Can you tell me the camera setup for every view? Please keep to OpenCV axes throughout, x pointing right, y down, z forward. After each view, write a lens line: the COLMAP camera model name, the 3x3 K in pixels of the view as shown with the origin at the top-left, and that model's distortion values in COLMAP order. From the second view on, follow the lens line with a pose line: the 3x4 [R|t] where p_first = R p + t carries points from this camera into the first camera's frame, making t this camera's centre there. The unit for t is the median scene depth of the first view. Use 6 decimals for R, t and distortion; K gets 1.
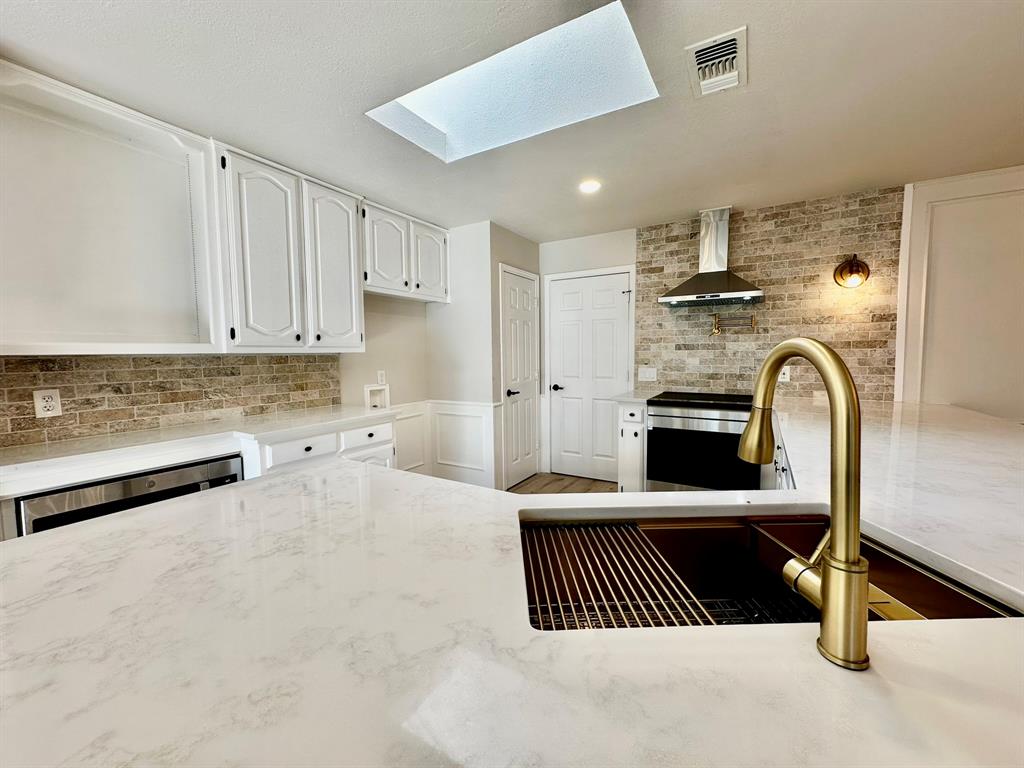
lens RADIAL K [[405.8, 0, 512.1], [0, 405.8, 382.6], [0, 0, 1]] dist [-0.001083, 0.000369]
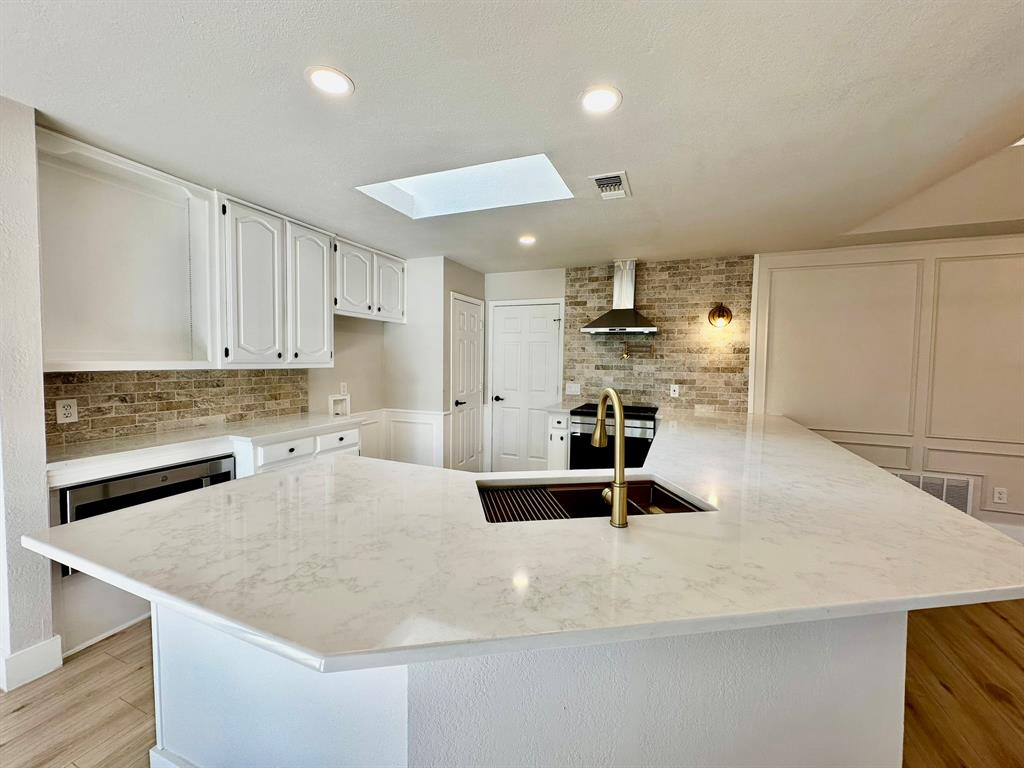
lens RADIAL K [[405.8, 0, 512.1], [0, 405.8, 382.6], [0, 0, 1]] dist [-0.001083, 0.000369]
pose [[0.989177, 0.017438, 0.145689, -0.027872], [-0.014821, 0.999709, -0.019030, -0.017253], [-0.145979, 0.016664, 0.989147, -0.214043]]
